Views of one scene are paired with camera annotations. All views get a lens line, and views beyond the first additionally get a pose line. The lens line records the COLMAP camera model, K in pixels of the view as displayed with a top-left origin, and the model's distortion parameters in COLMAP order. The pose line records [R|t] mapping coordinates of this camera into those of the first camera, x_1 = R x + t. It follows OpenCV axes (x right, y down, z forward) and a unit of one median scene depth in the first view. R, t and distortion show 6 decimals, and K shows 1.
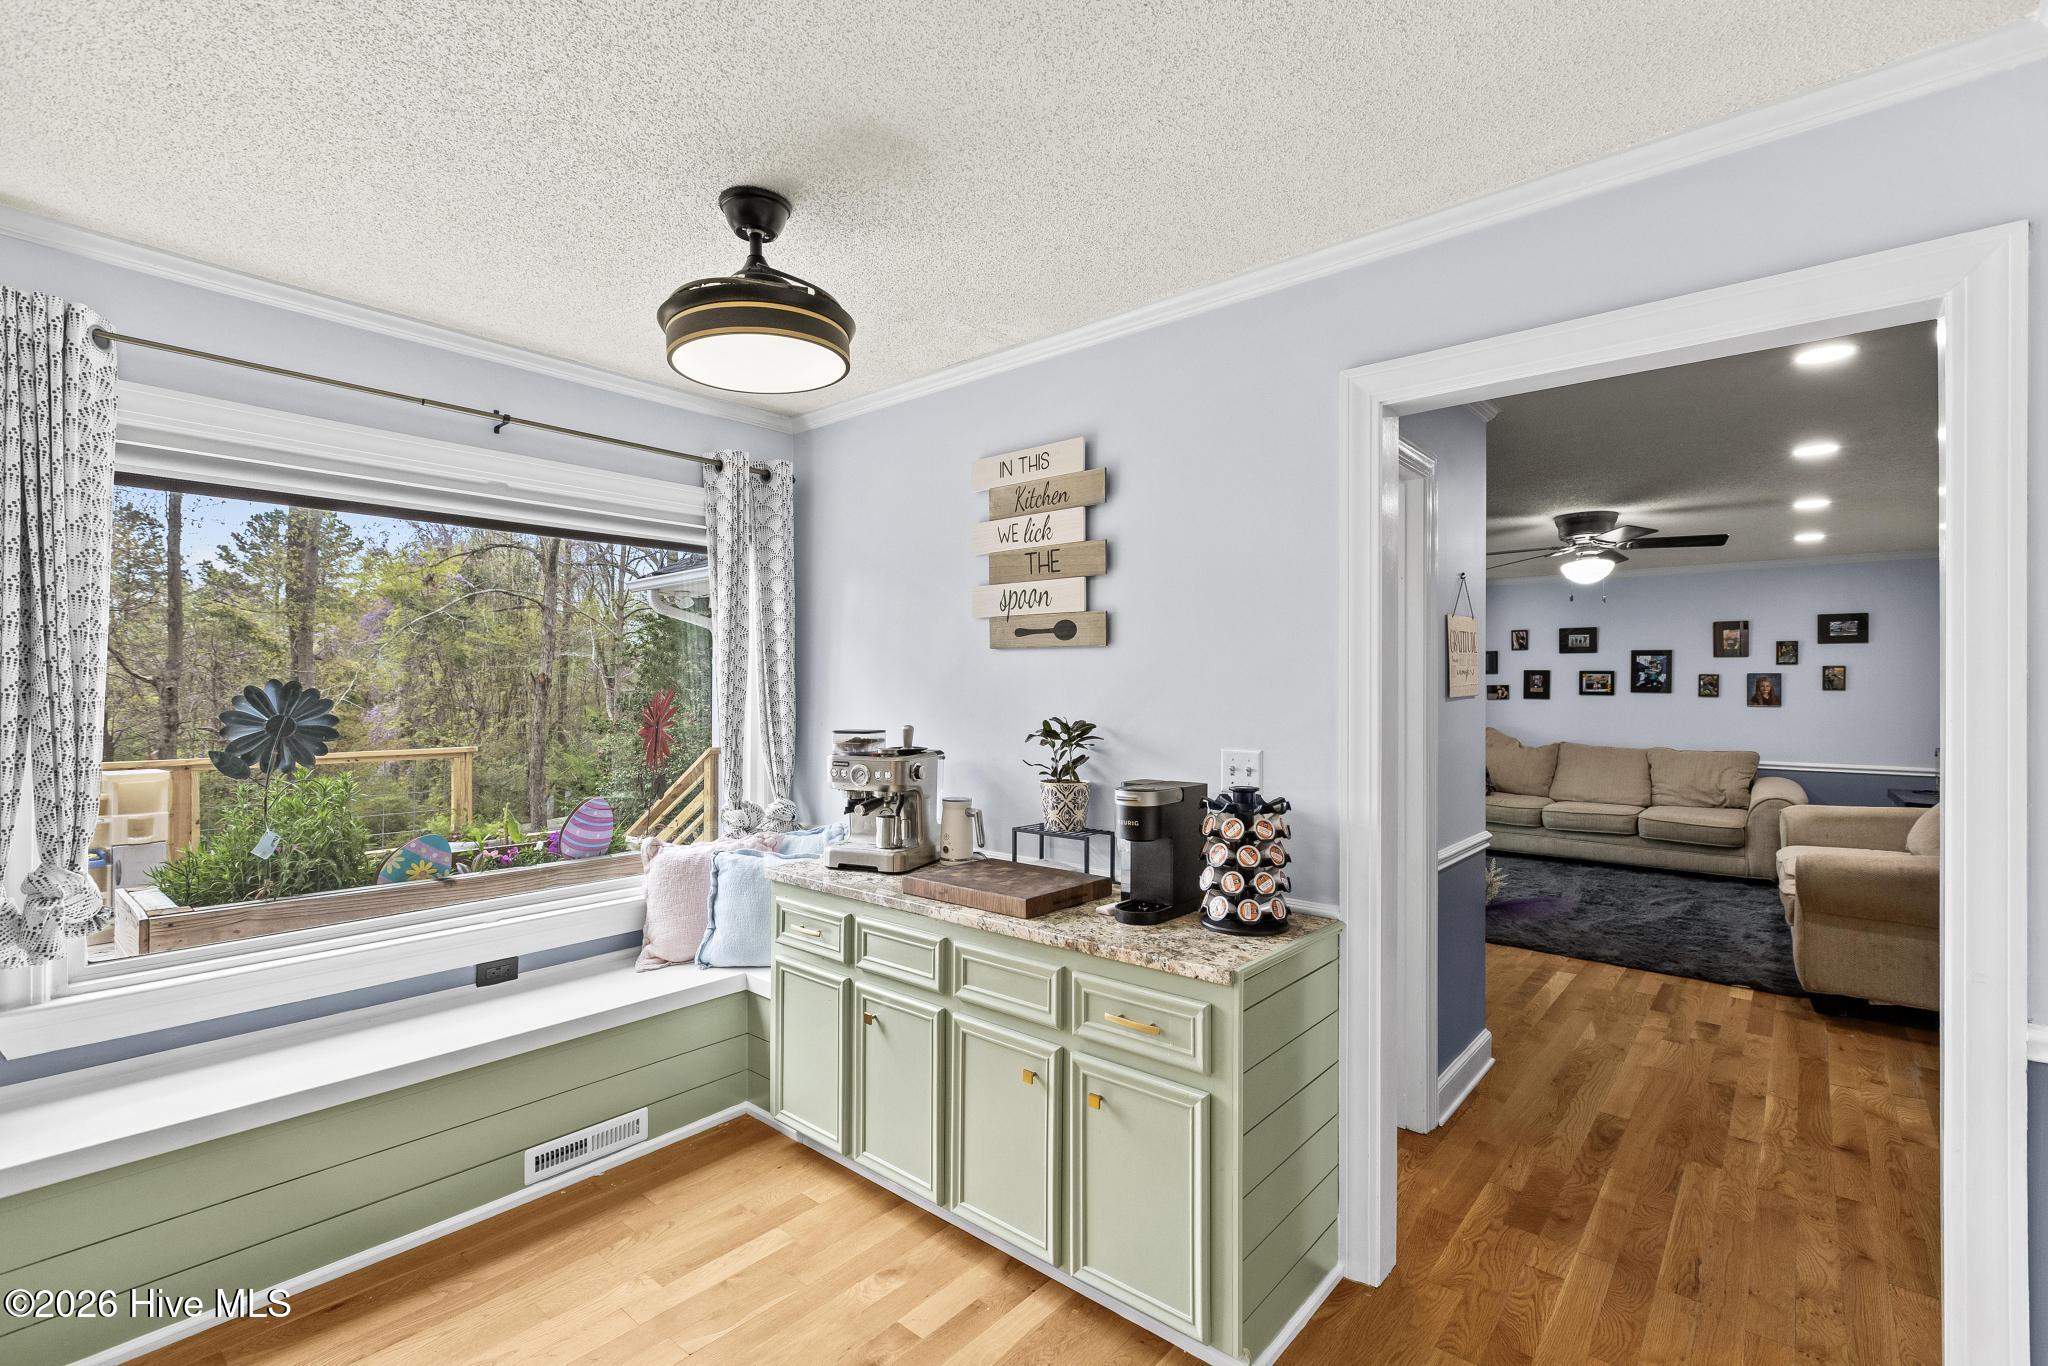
lens RADIAL K [[915.8, 0, 1034.2], [0, 915.8, 681.4], [0, 0, 1]] dist [0.002969, 0.000300]
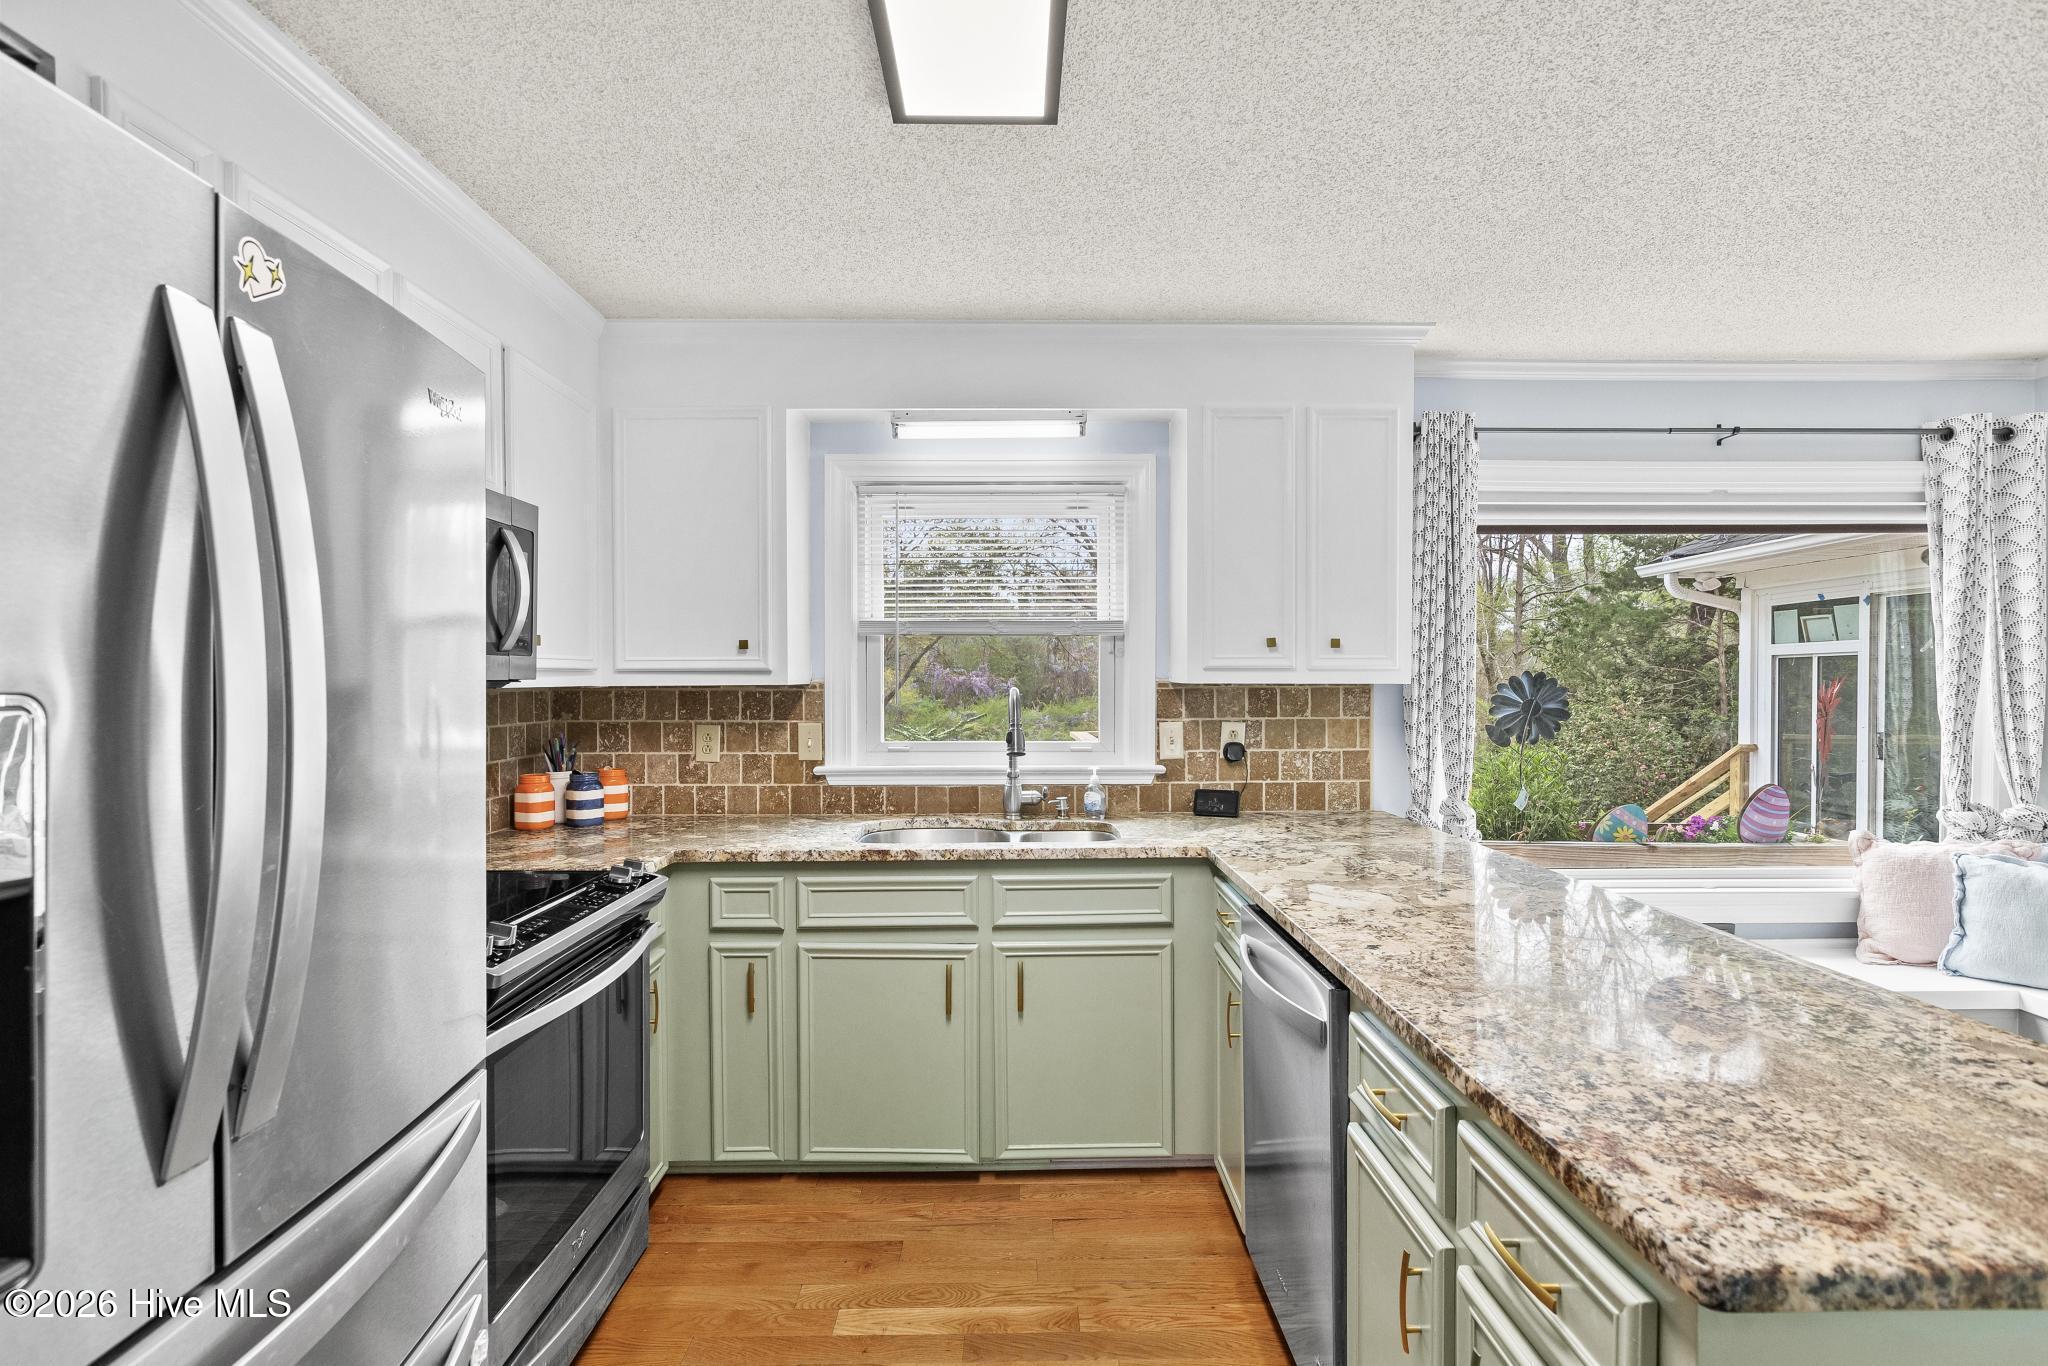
lens RADIAL K [[931.2, 0, 1015.8], [0, 931.2, 691.3], [0, 0, 1]] dist [-0.012043, 0.000070]
pose [[0.640077, 0.005585, -0.768290, -0.272710], [0.007270, 0.999885, 0.013325, 0.003194], [0.768276, -0.014114, 0.639963, -0.359274]]
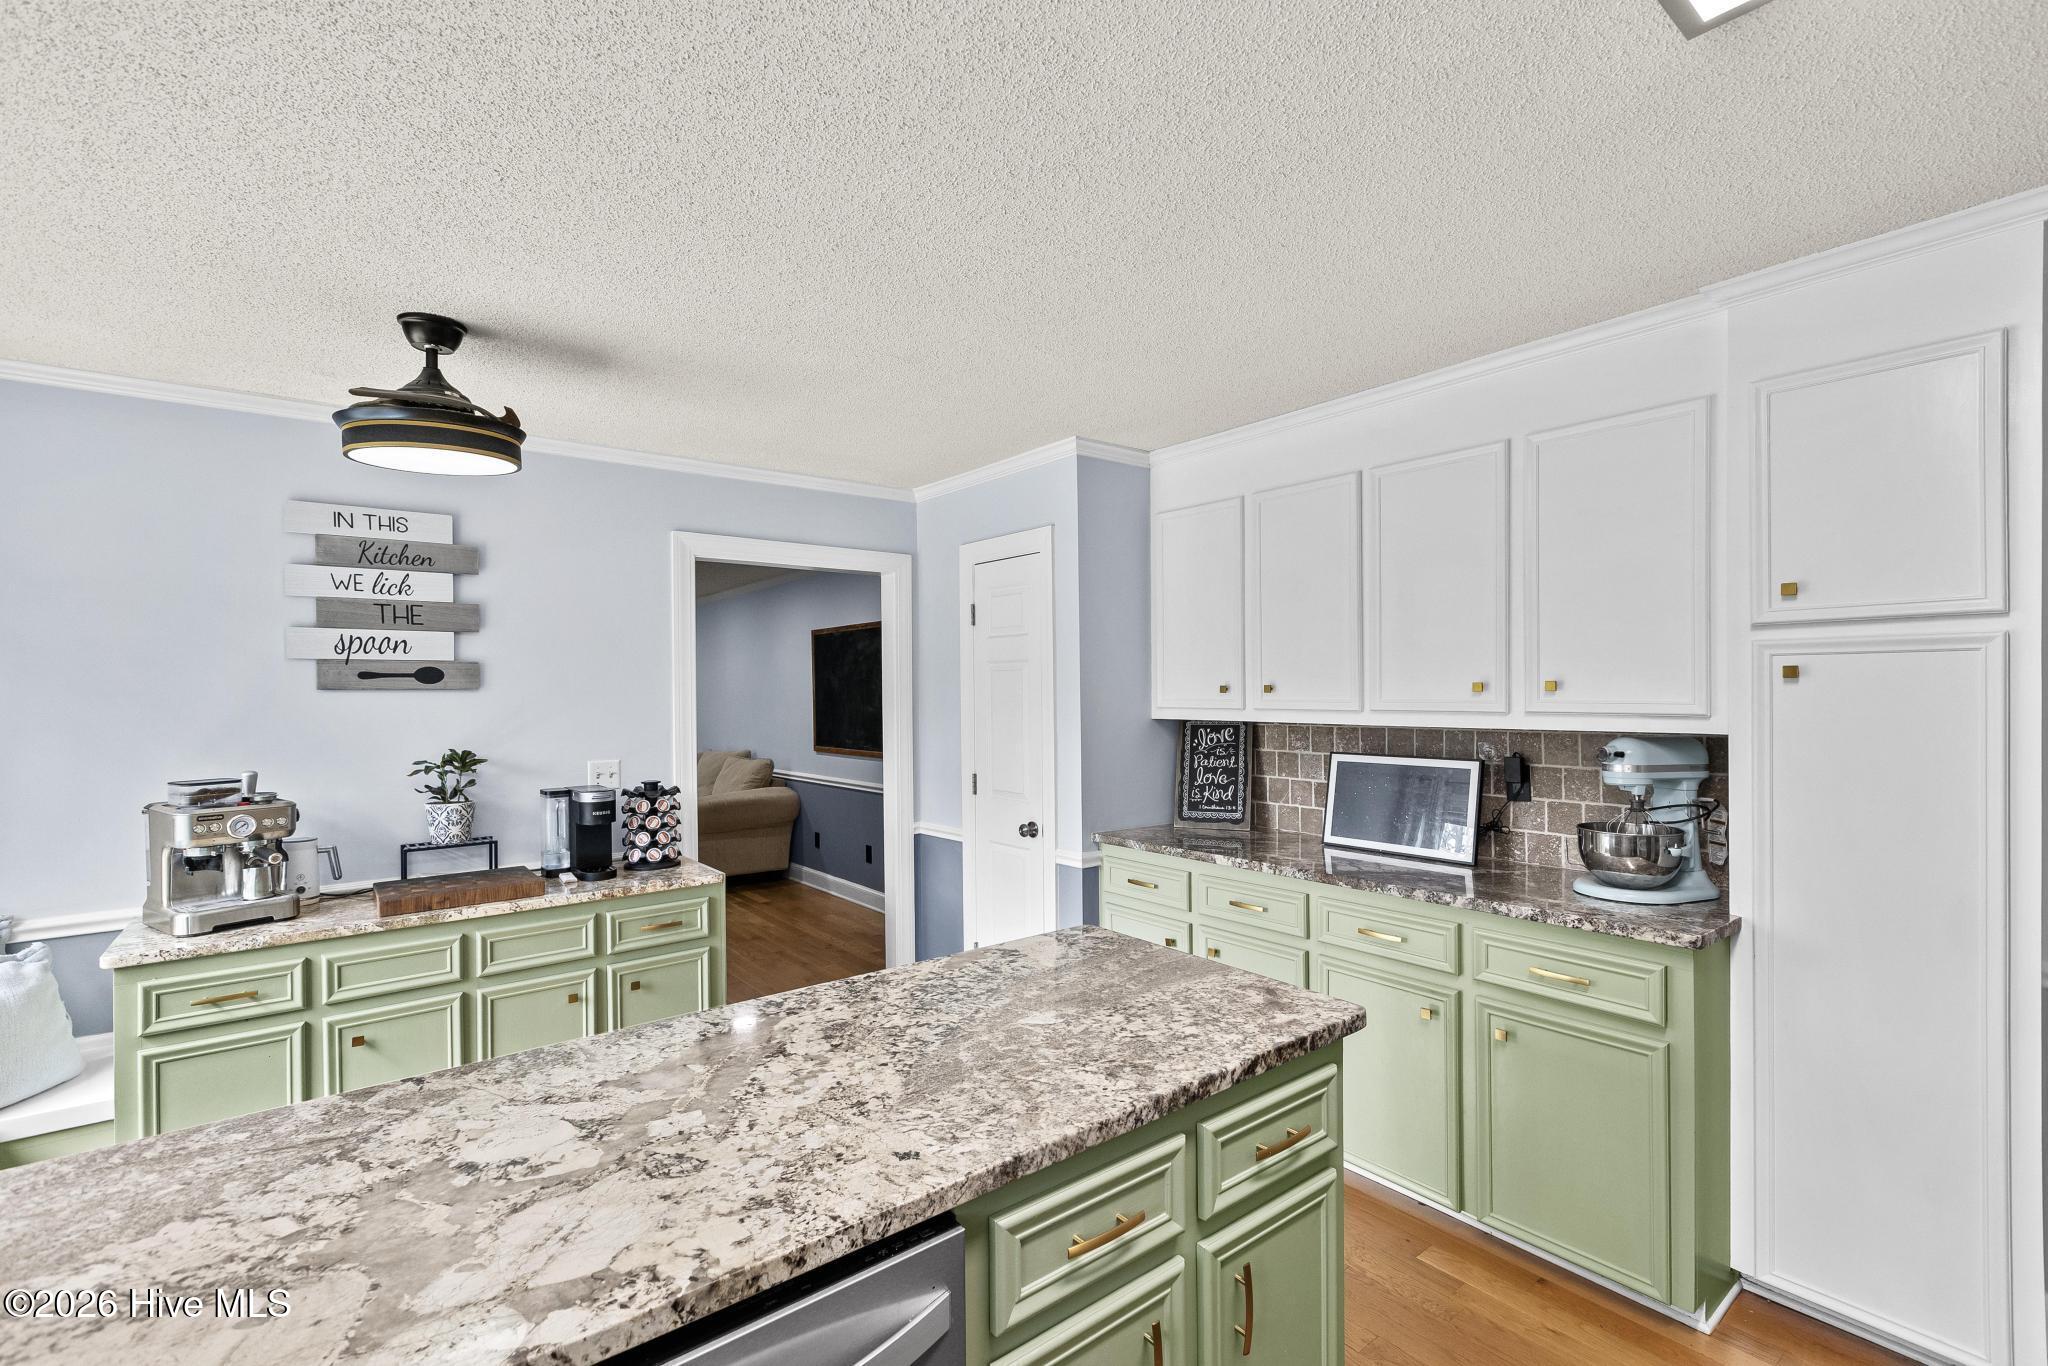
lens RADIAL K [[915.8, 0, 1011.8], [0, 915.8, 691.3], [0, 0, 1]] dist [0.002969, 0.000300]
pose [[0.210661, -0.004801, 0.977547, -0.927341], [0.004910, 0.999981, 0.003853, -0.035544], [-0.977547, 0.003988, 0.210680, 0.024185]]
